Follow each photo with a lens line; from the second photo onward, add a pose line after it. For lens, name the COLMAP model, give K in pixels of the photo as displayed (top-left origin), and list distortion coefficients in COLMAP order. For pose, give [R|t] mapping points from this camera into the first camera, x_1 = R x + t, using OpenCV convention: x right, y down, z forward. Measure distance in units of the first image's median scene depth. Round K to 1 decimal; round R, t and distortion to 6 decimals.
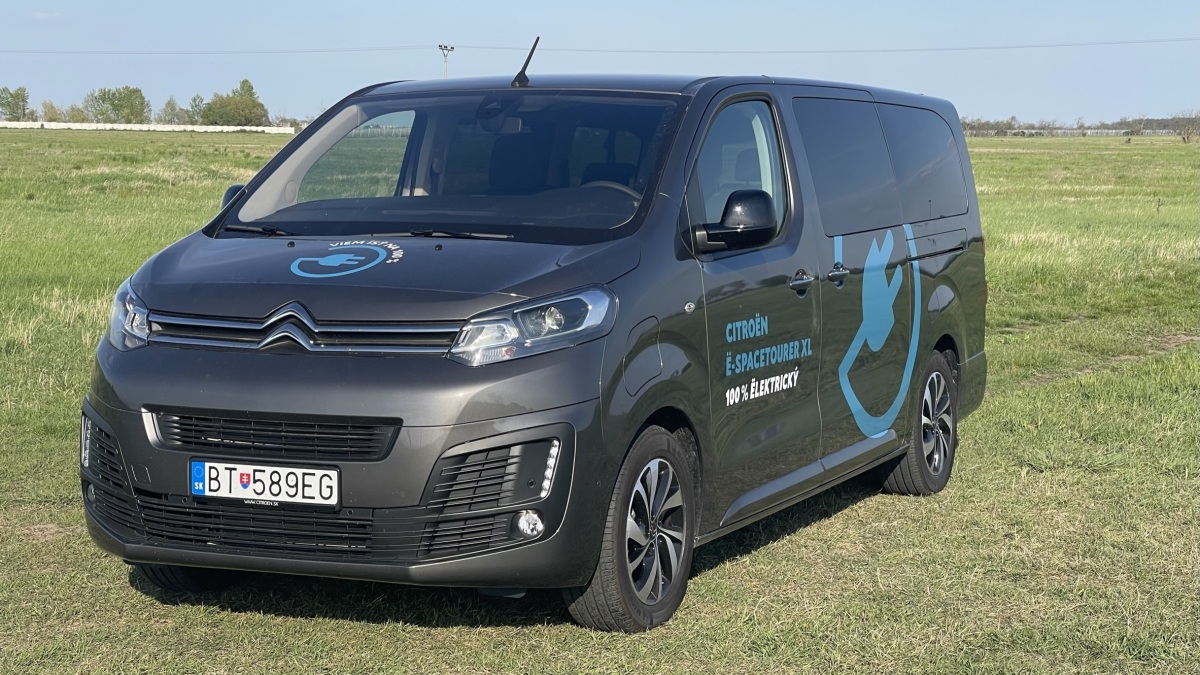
lens RADIAL K [[2273.4, 0, 600.0], [0, 2273.4, 337.5], [0, 0, 1]] dist [0.051608, 0.019116]
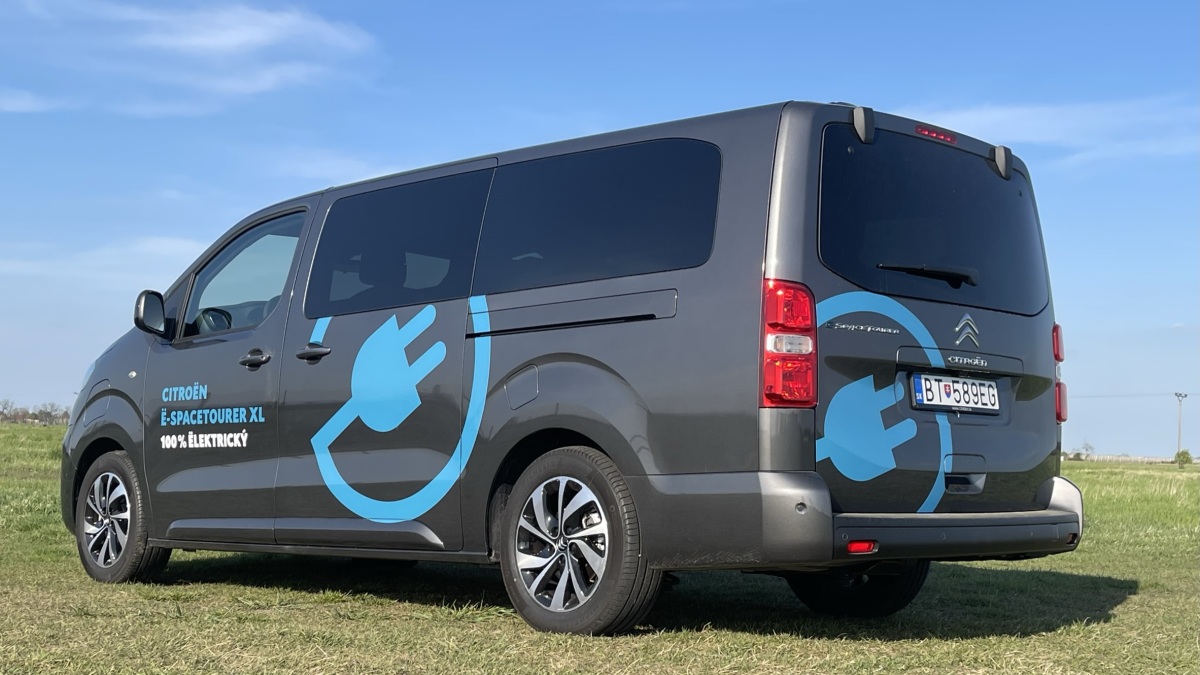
lens RADIAL K [[1546.6, 0, 600.0], [0, 1546.6, 337.5], [0, 0, 1]] dist [0.100129, -0.057971]
pose [[-0.353217, -0.082318, -0.931913, 0.952859], [-0.083721, 0.994906, -0.056150, -0.006235], [0.931788, 0.058188, -0.358310, 1.774355]]
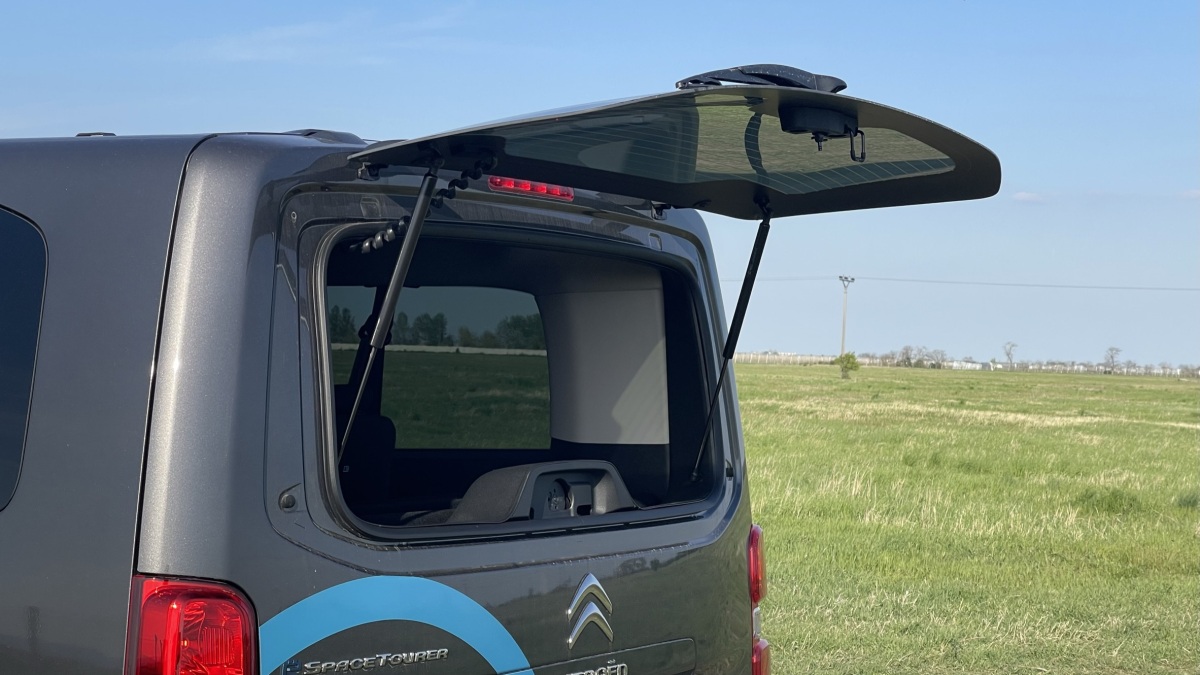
lens RADIAL K [[2204.2, 0, 600.0], [0, 2204.2, 337.5], [0, 0, 1]] dist [0.167457, -0.052712]
pose [[-0.115329, -0.016285, -0.993194, 0.690207], [-0.082813, 0.996542, -0.006724, -0.128946], [0.989869, 0.081473, -0.116279, 1.725382]]
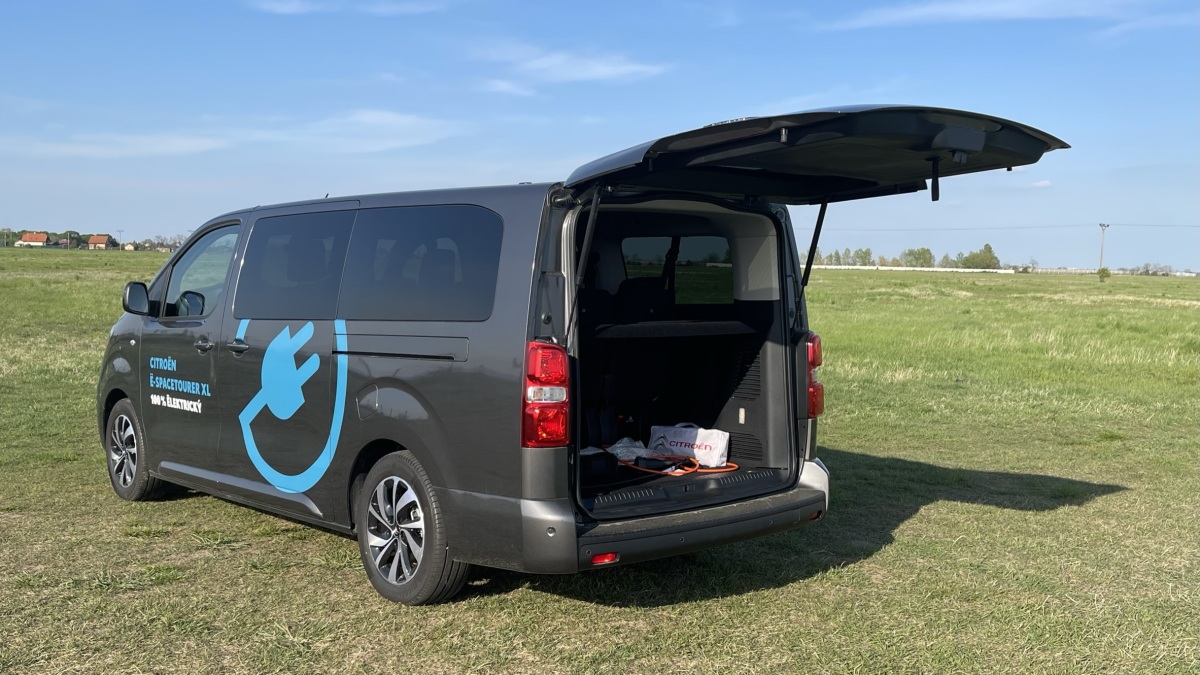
lens RADIAL K [[1151.6, 0, 600.0], [0, 1151.6, 337.5], [0, 0, 1]] dist [0.057224, -0.000715]
pose [[-0.406618, 0.045270, -0.912476, 0.828543], [-0.072506, 0.994022, 0.081626, -0.135137], [0.910717, 0.099350, -0.400905, 1.879885]]
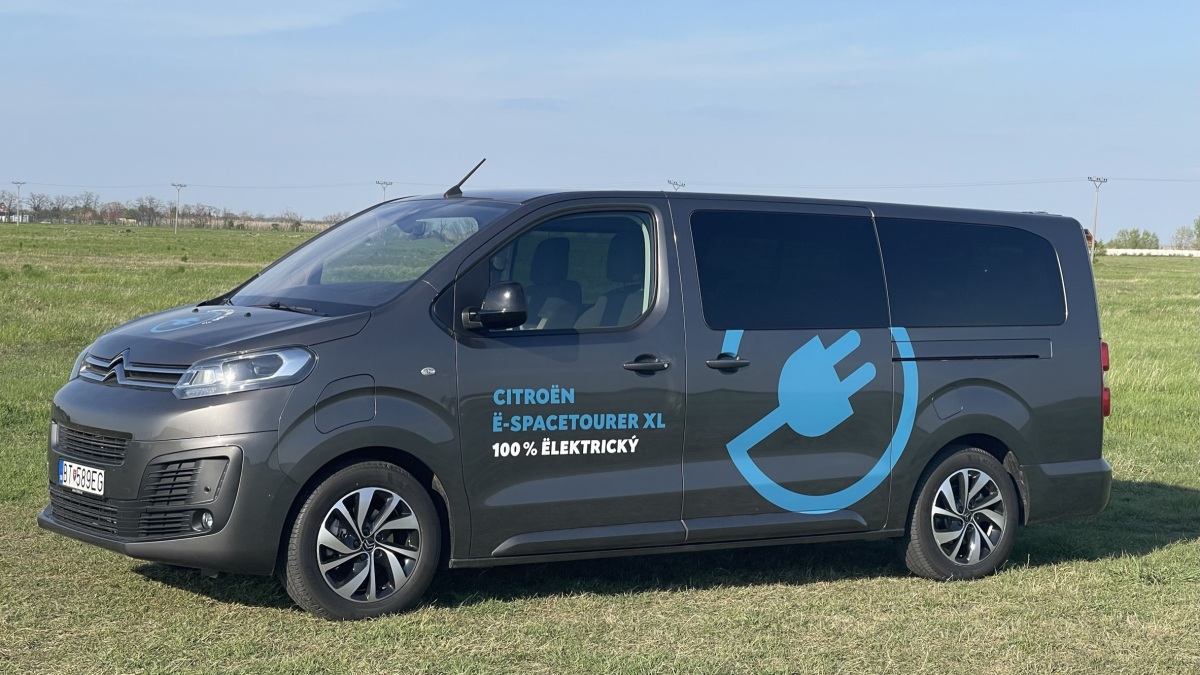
lens RADIAL K [[2204.2, 0, 600.0], [0, 2204.2, 337.5], [0, 0, 1]] dist [0.167457, -0.052712]
pose [[0.841723, 0.037864, -0.538580, 0.832930], [-0.070523, 0.996702, -0.040146, 0.011193], [0.535284, 0.071774, 0.841617, 0.025469]]
